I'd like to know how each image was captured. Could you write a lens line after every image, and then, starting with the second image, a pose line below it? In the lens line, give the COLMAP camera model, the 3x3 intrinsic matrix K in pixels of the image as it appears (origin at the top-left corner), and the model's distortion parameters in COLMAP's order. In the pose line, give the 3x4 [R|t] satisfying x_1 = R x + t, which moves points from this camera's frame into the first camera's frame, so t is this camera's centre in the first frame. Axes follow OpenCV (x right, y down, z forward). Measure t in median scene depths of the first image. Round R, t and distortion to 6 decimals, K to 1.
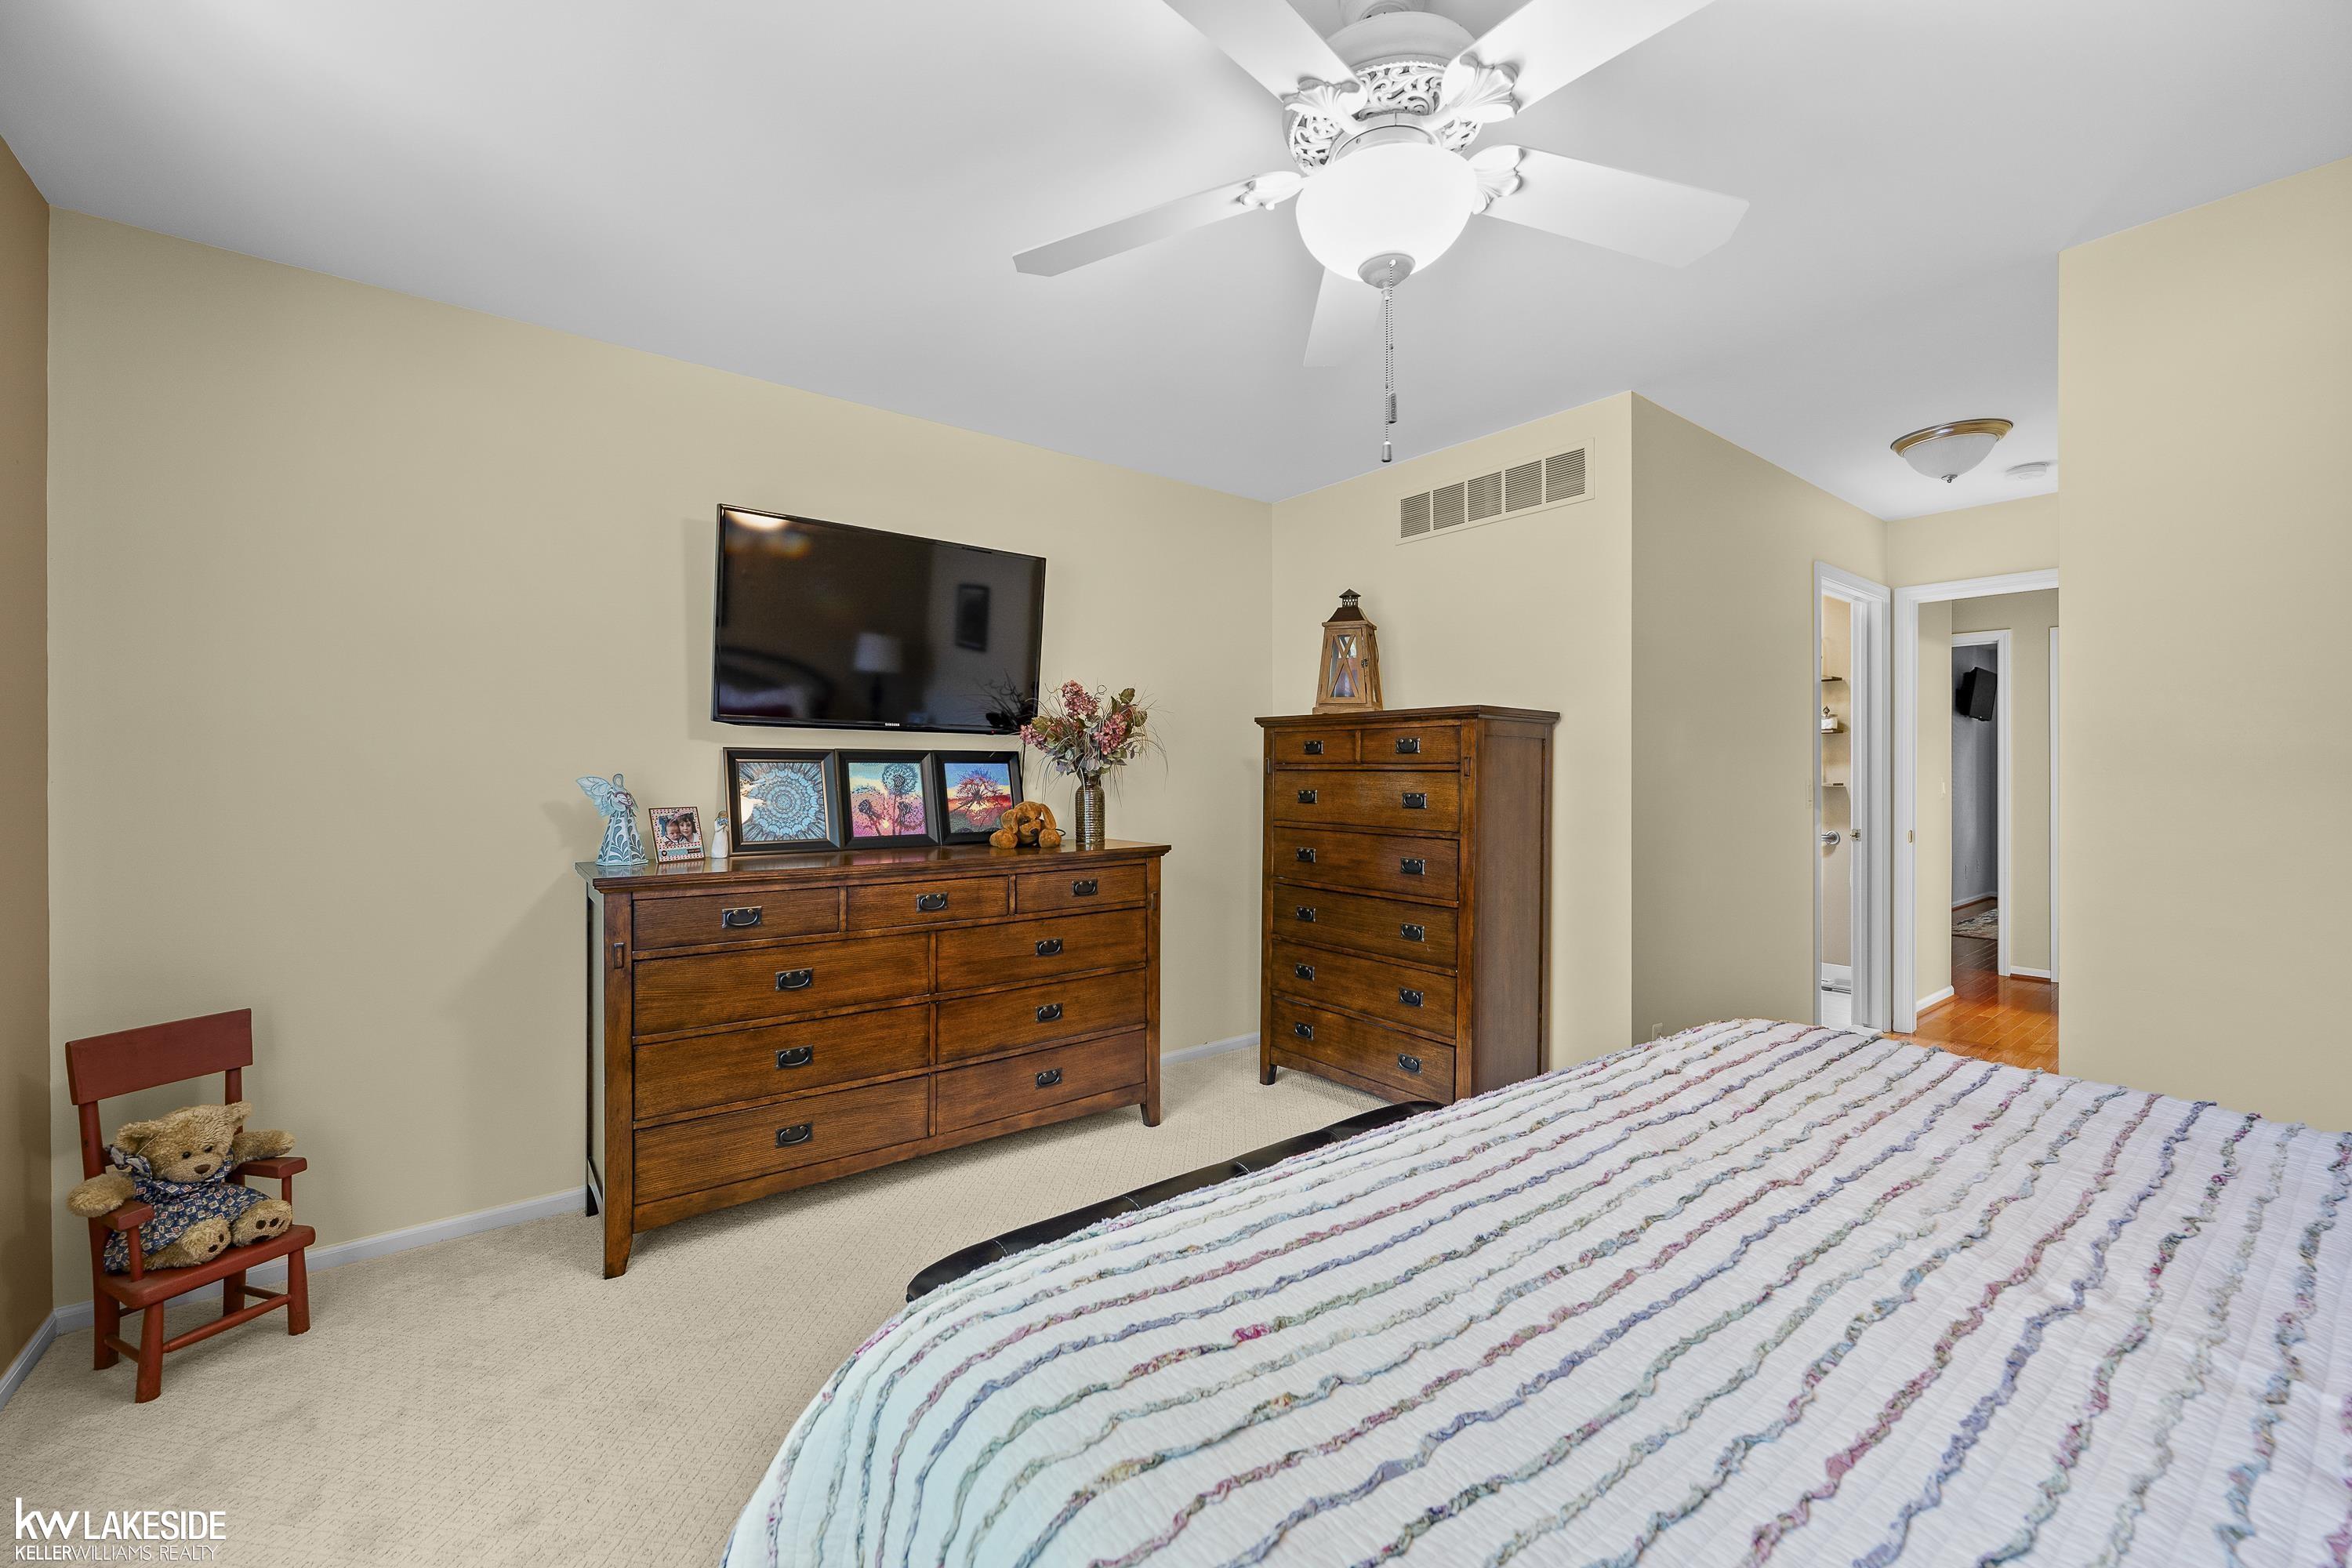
lens RADIAL K [[947.9, 0, 1162.4], [0, 947.9, 768.6], [0, 0, 1]] dist [-0.002621, 0.001041]
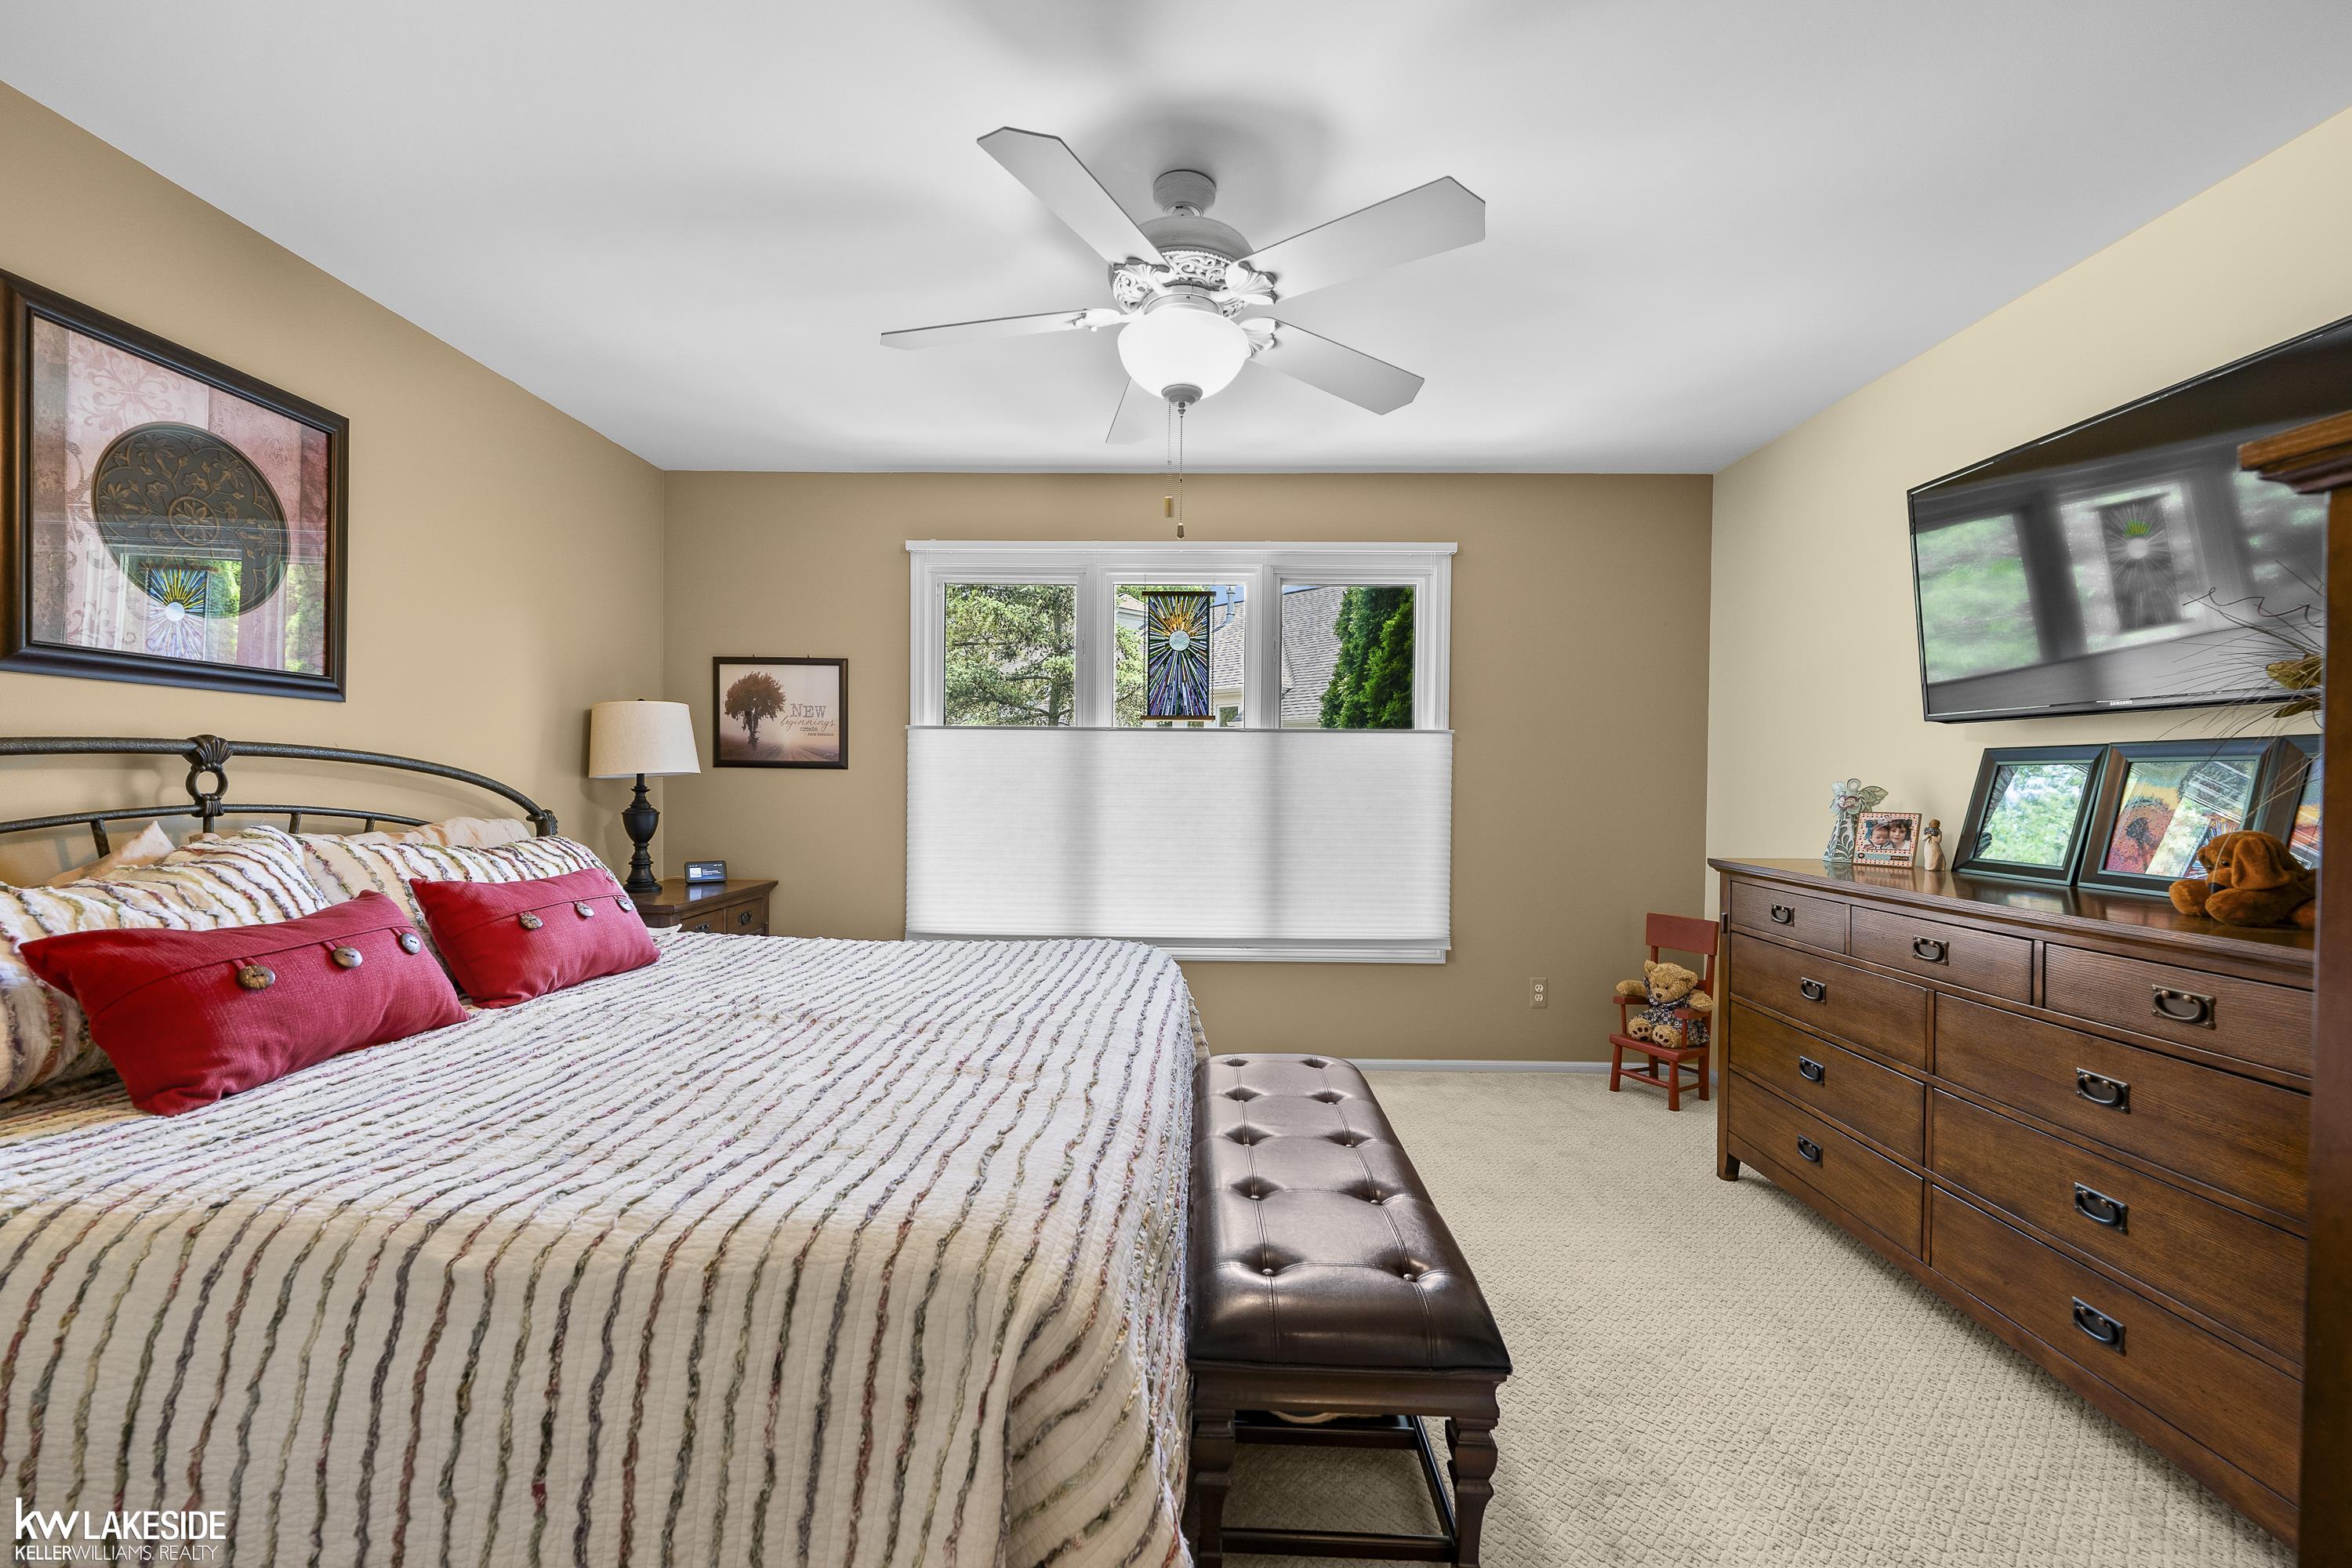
lens RADIAL K [[947.9, 0, 1170.0], [0, 947.9, 790.5], [0, 0, 1]] dist [-0.002621, 0.001041]
pose [[-0.628124, 0.001586, -0.778112, 0.737595], [-0.009212, 0.999913, 0.009474, 0.015557], [0.778059, 0.013119, -0.628055, 1.044518]]
